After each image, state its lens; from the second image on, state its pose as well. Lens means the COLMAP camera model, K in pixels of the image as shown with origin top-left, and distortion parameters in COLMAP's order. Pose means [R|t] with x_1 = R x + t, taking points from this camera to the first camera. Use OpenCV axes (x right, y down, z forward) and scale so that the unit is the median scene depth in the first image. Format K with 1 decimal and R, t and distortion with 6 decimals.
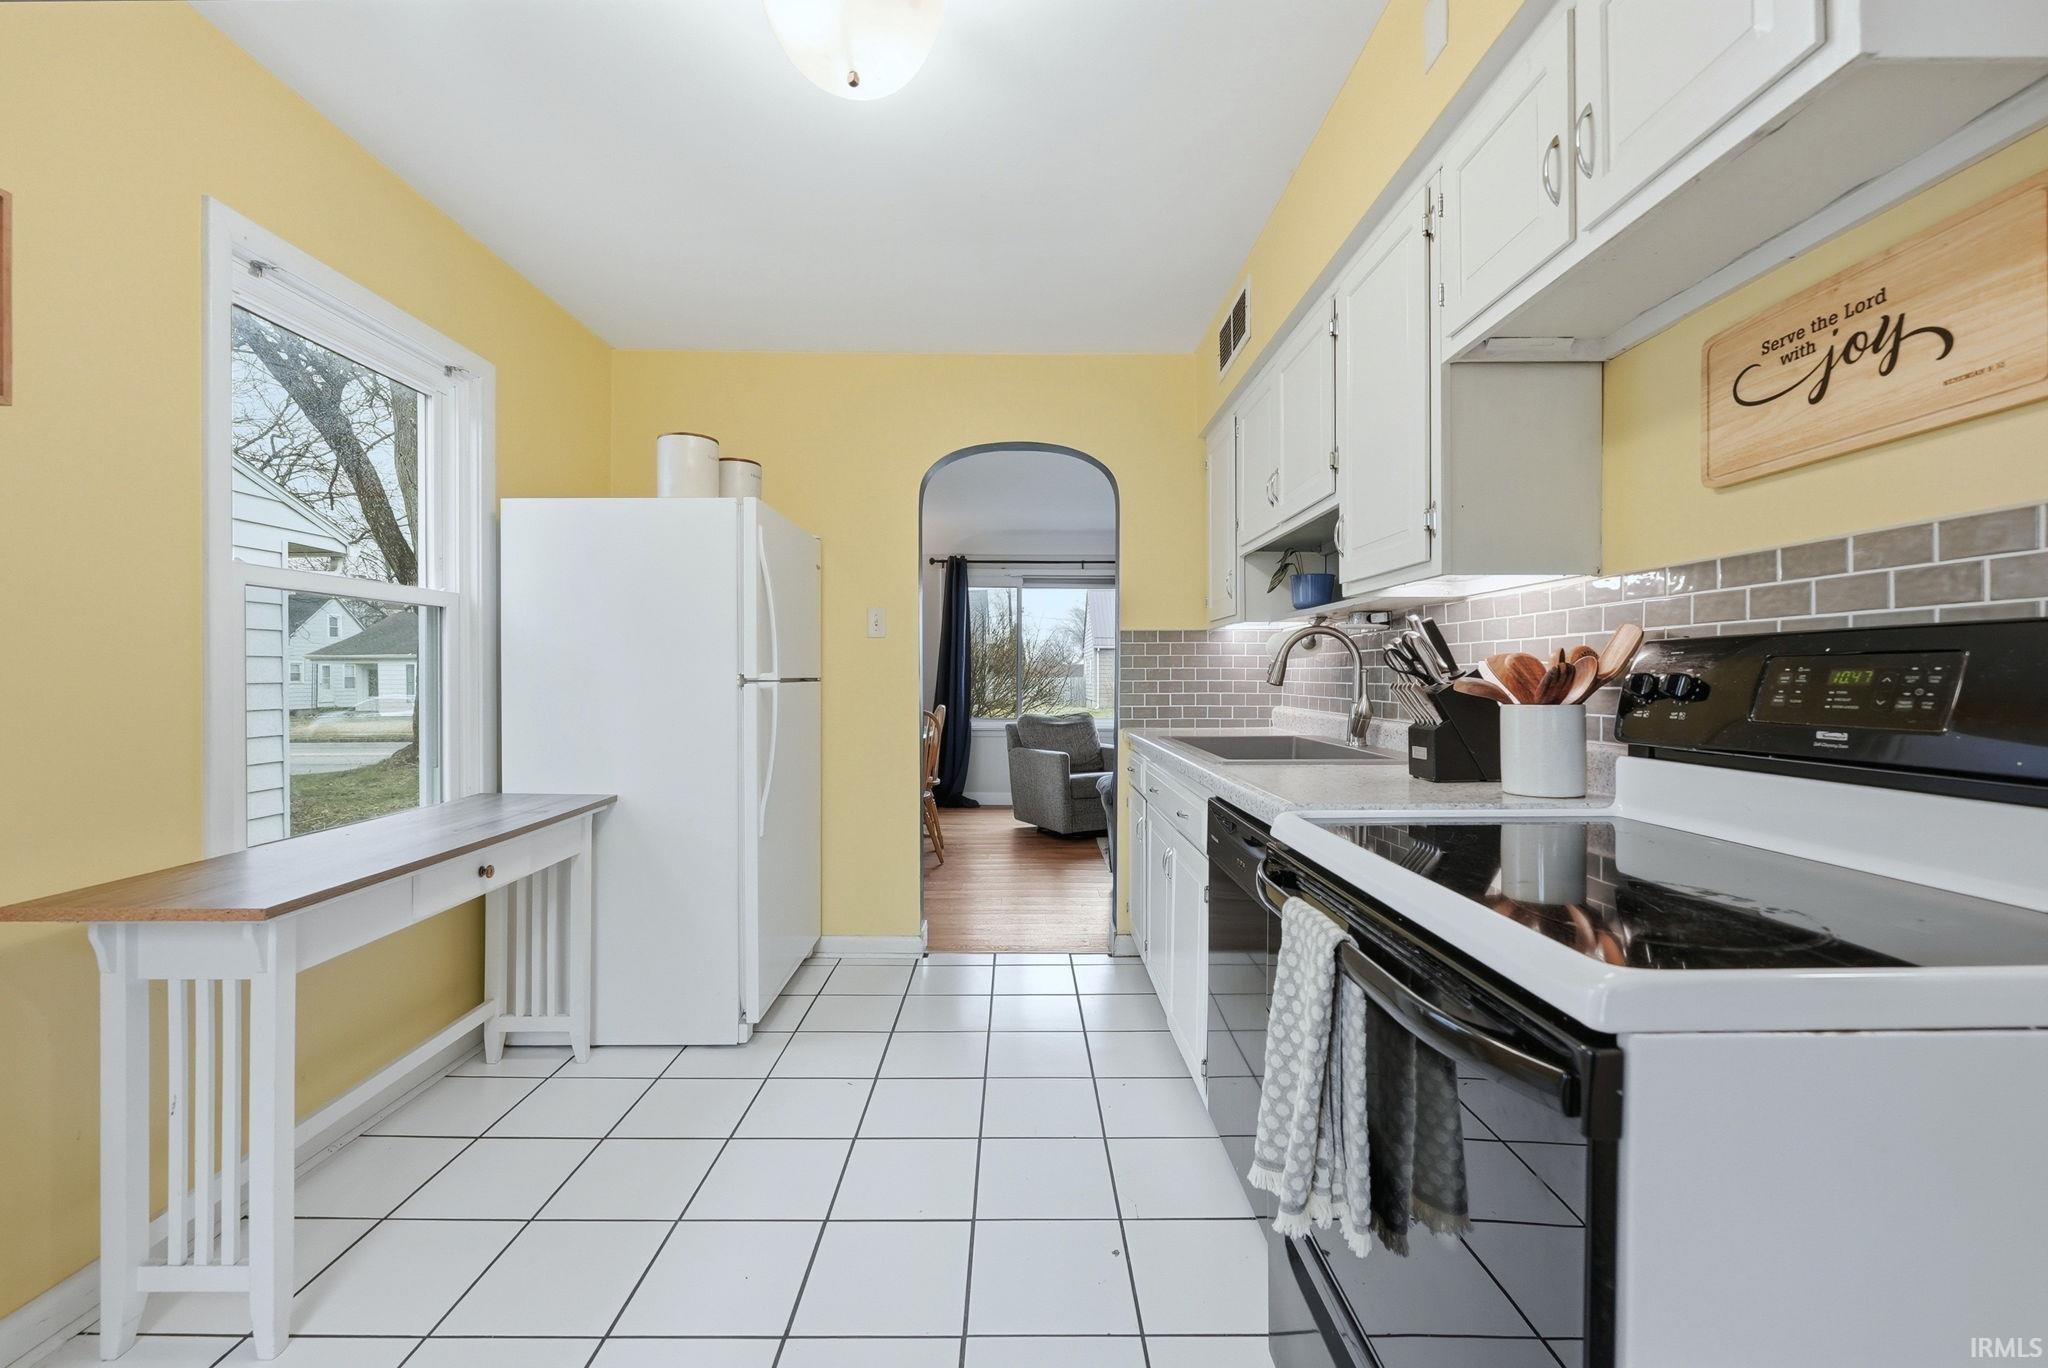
lens RADIAL K [[837.7, 0, 1024.0], [0, 837.7, 684.0], [0, 0, 1]] dist [-0.001116, -0.000185]
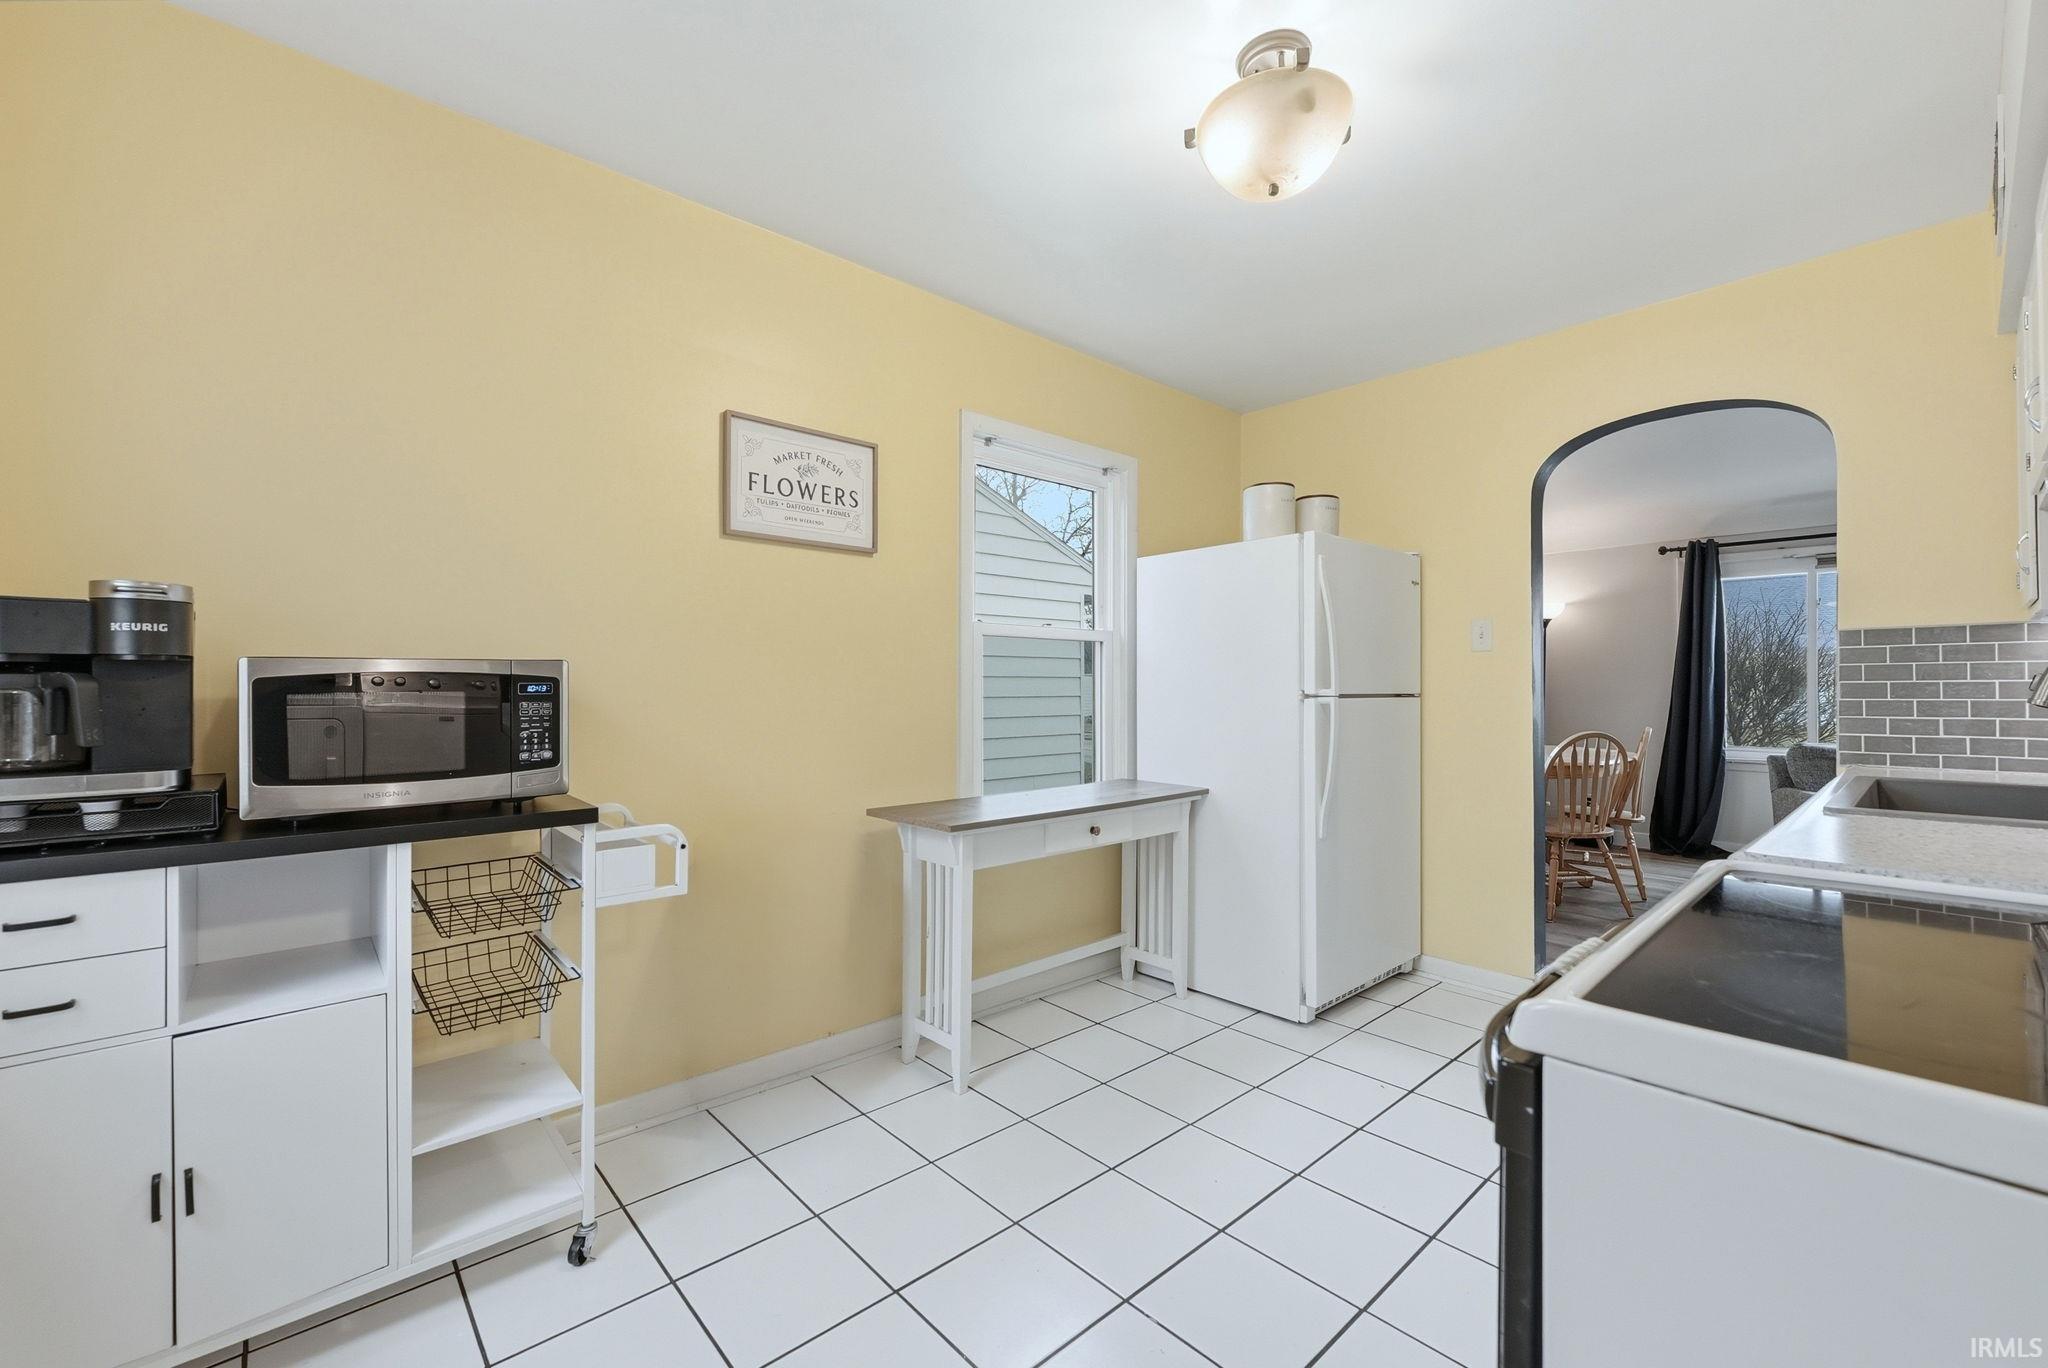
lens RADIAL K [[847.0, 0, 1018.7], [0, 847.0, 689.4], [0, 0, 1]] dist [0.001136, -0.000121]
pose [[0.664901, -0.000358, -0.746931, 0.256840], [-0.008204, 0.999936, -0.007782, -0.000936], [0.746886, 0.011303, 0.664856, -0.033791]]
